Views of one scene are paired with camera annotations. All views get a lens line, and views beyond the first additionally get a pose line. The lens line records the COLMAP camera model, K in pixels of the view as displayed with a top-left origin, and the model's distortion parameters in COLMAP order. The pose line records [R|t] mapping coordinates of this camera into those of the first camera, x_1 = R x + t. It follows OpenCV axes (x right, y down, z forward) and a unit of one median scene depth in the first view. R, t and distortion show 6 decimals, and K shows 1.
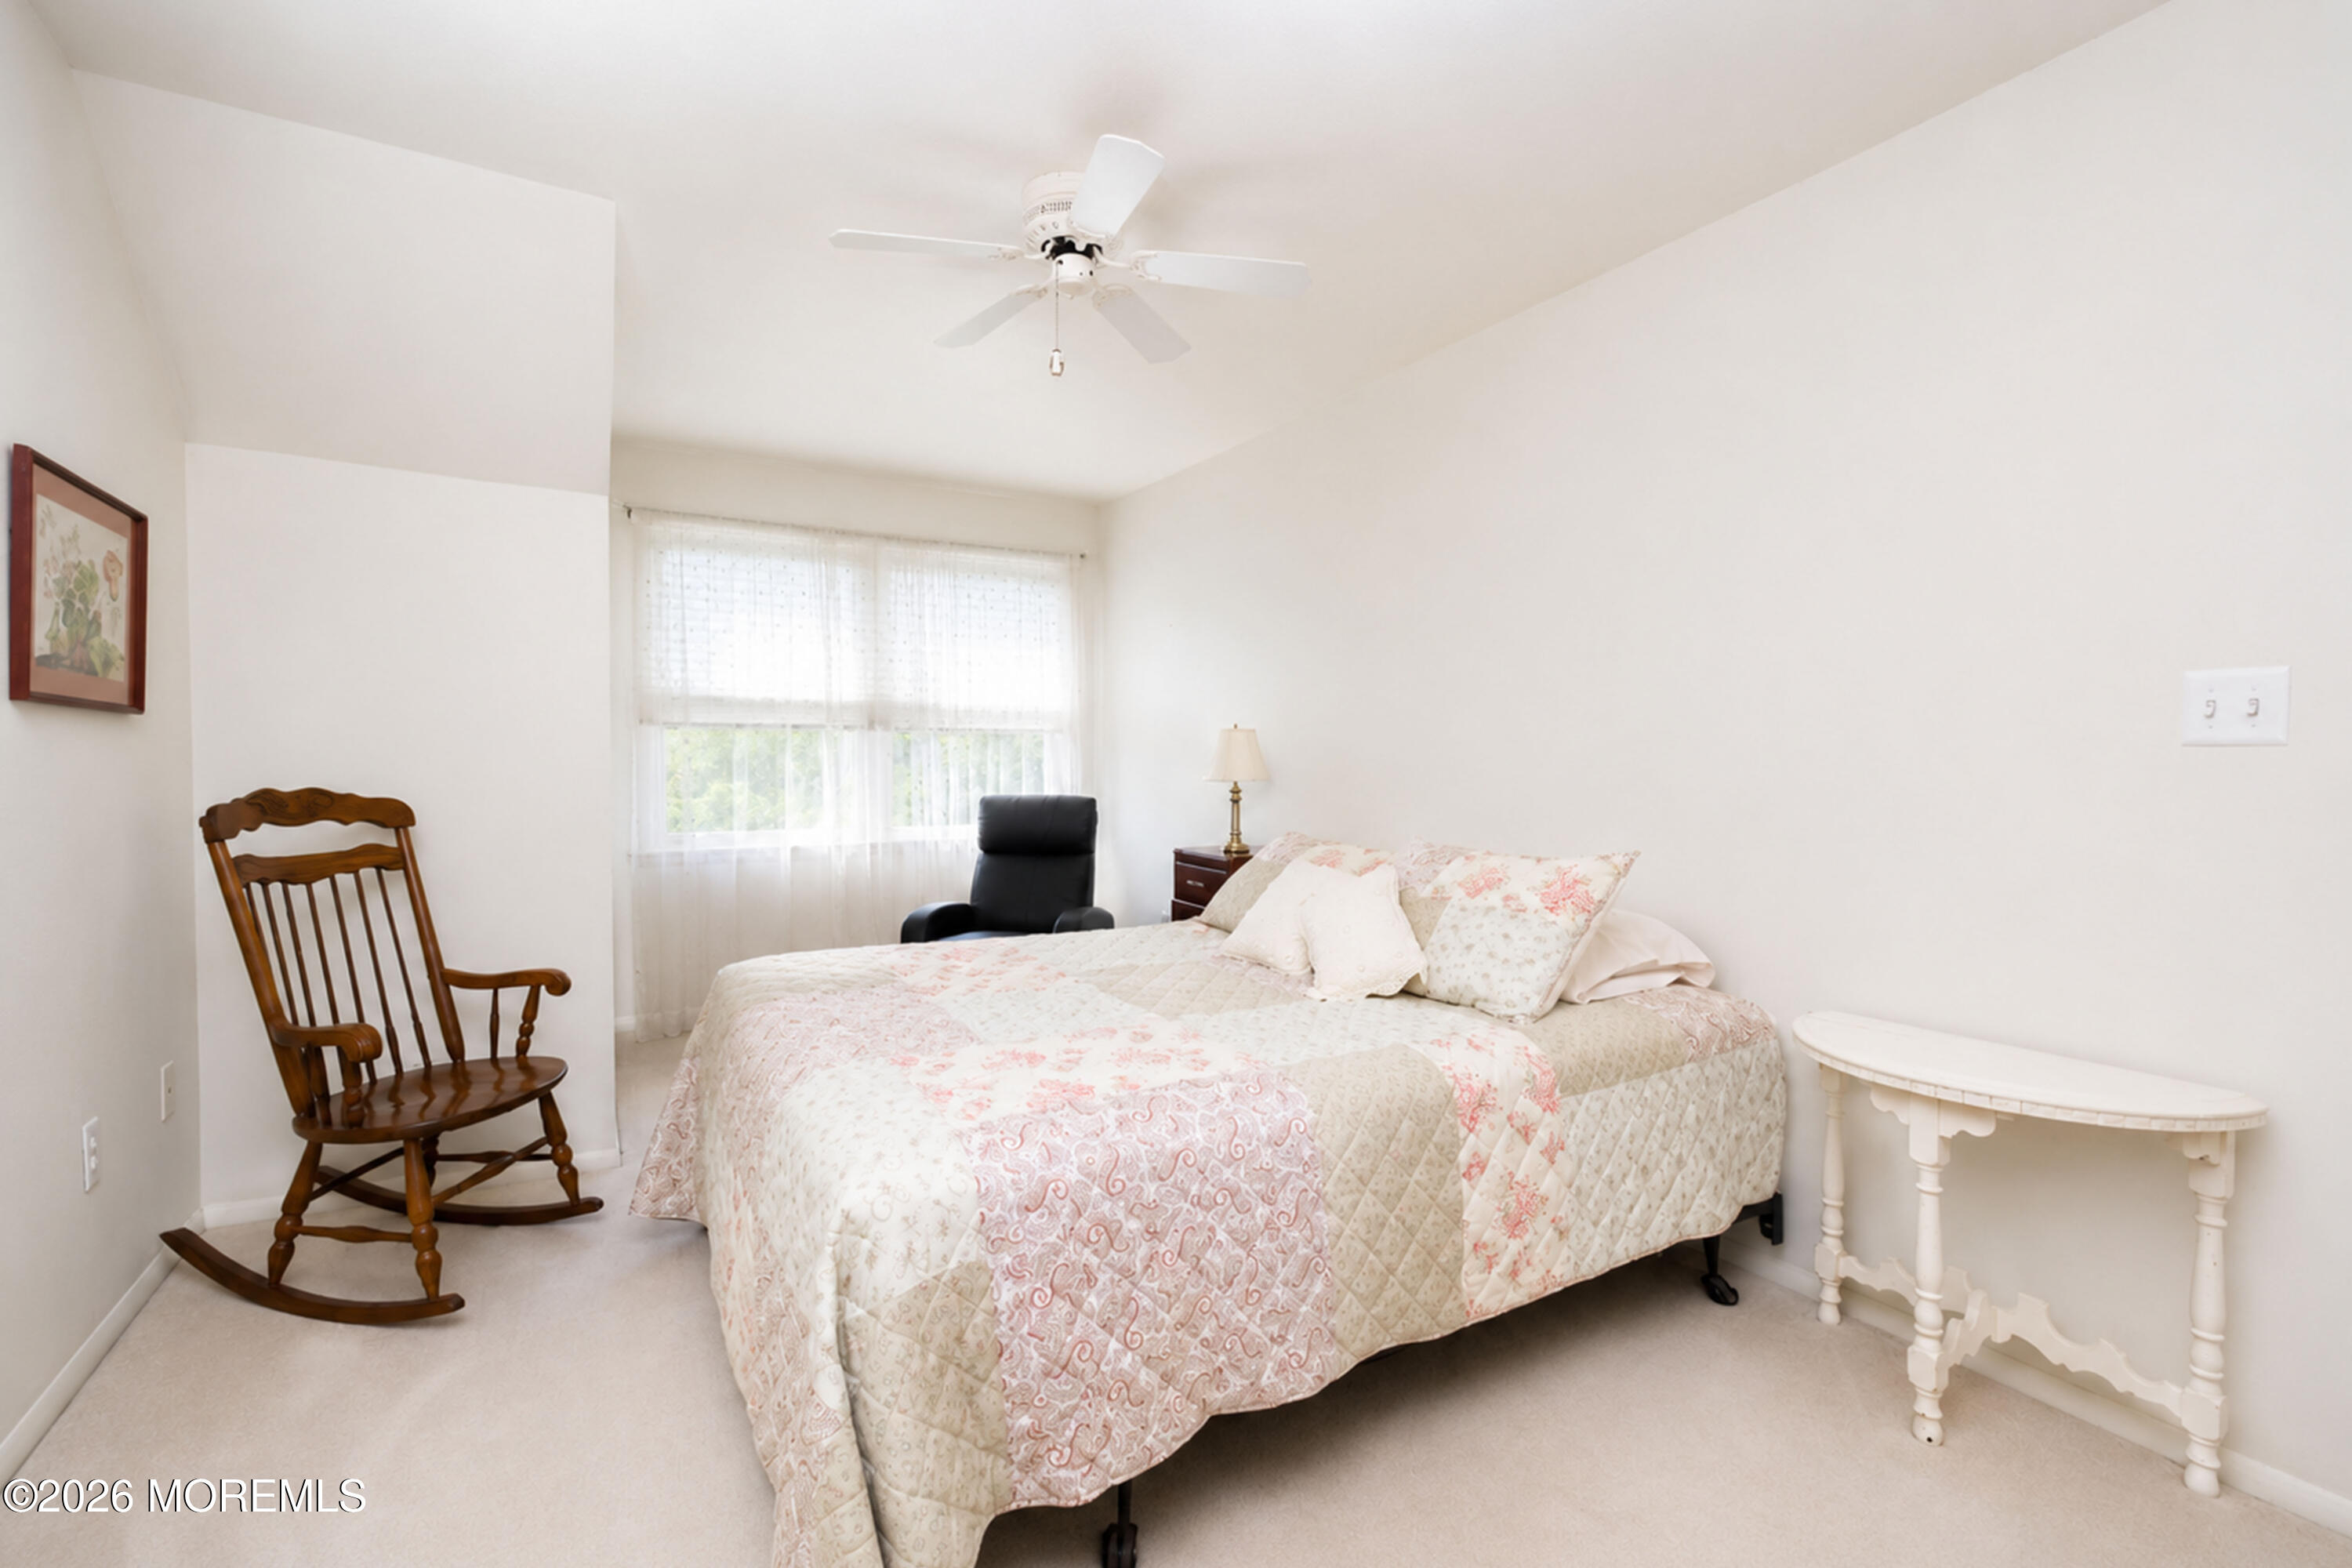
lens RADIAL K [[944.0, 0, 1176.0], [0, 944.0, 784.0], [0, 0, 1]] dist [-0.030890, 0.008843]
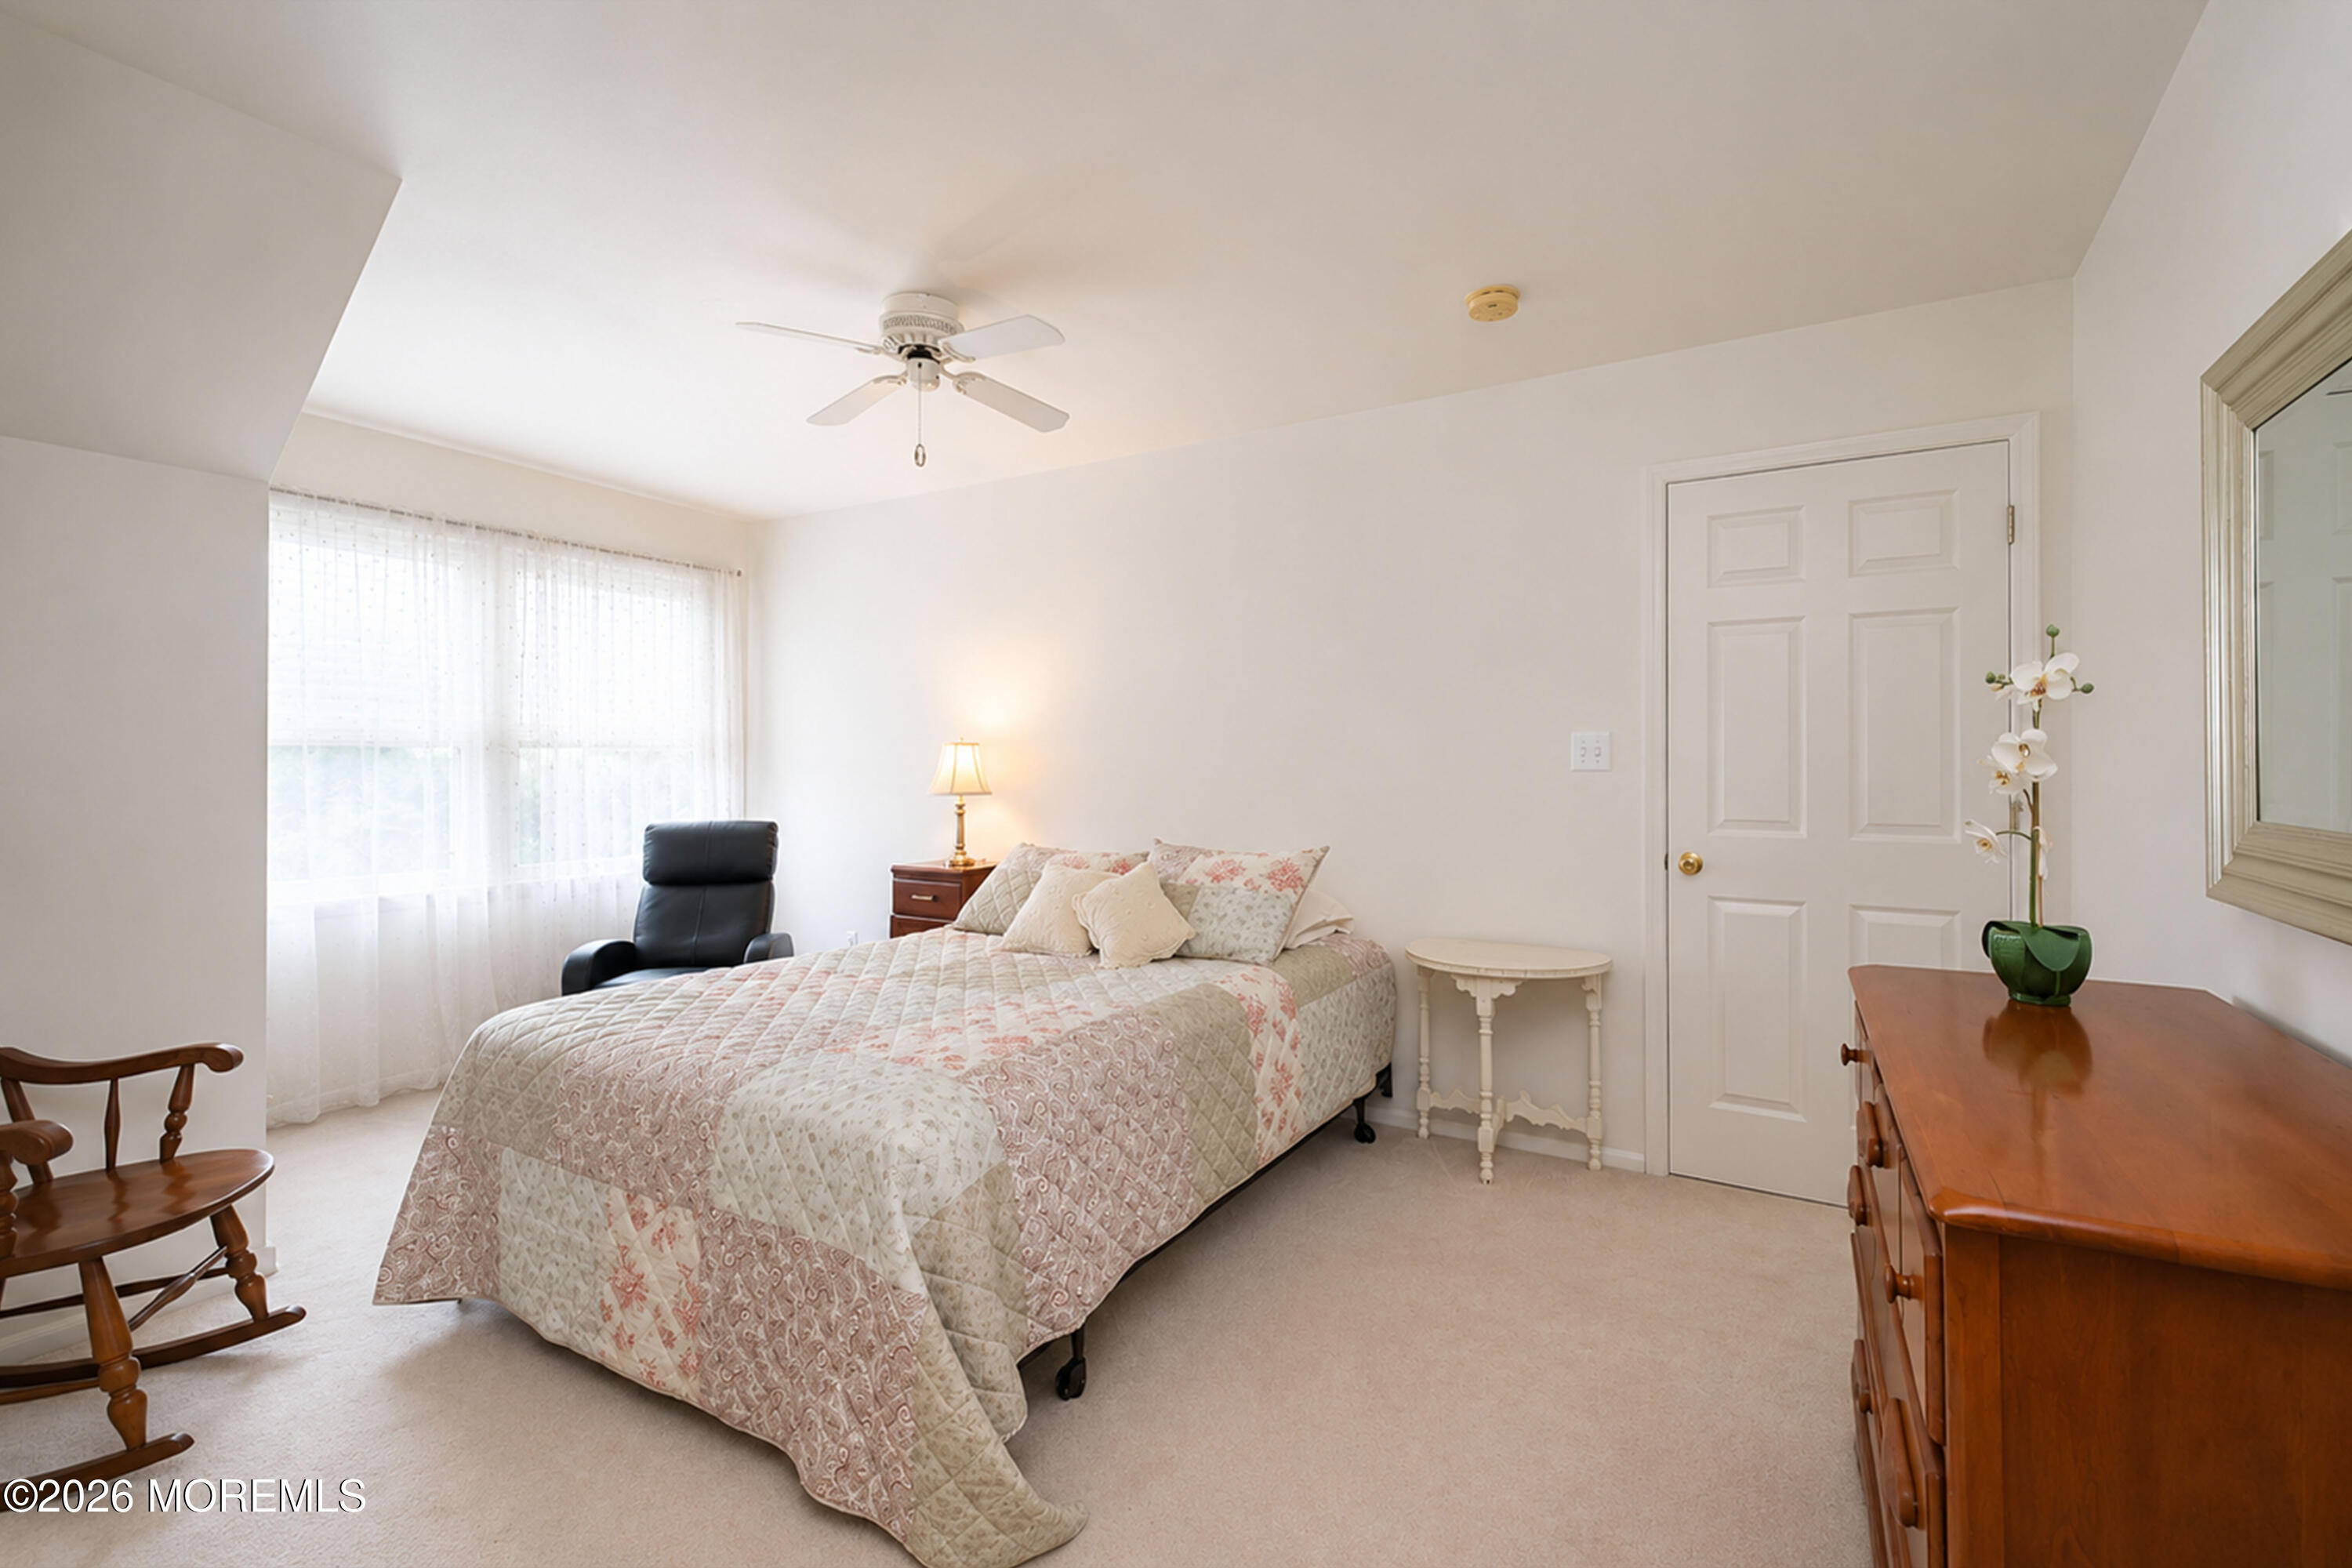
lens RADIAL K [[1005.6, 0, 1176.0], [0, 1005.6, 784.0], [0, 0, 1]] dist [-0.023786, -0.000080]
pose [[0.856226, -0.007301, 0.516550, -0.503130], [0.020414, 0.999597, -0.019710, 0.004303], [-0.516198, 0.027421, 0.856030, -0.242612]]
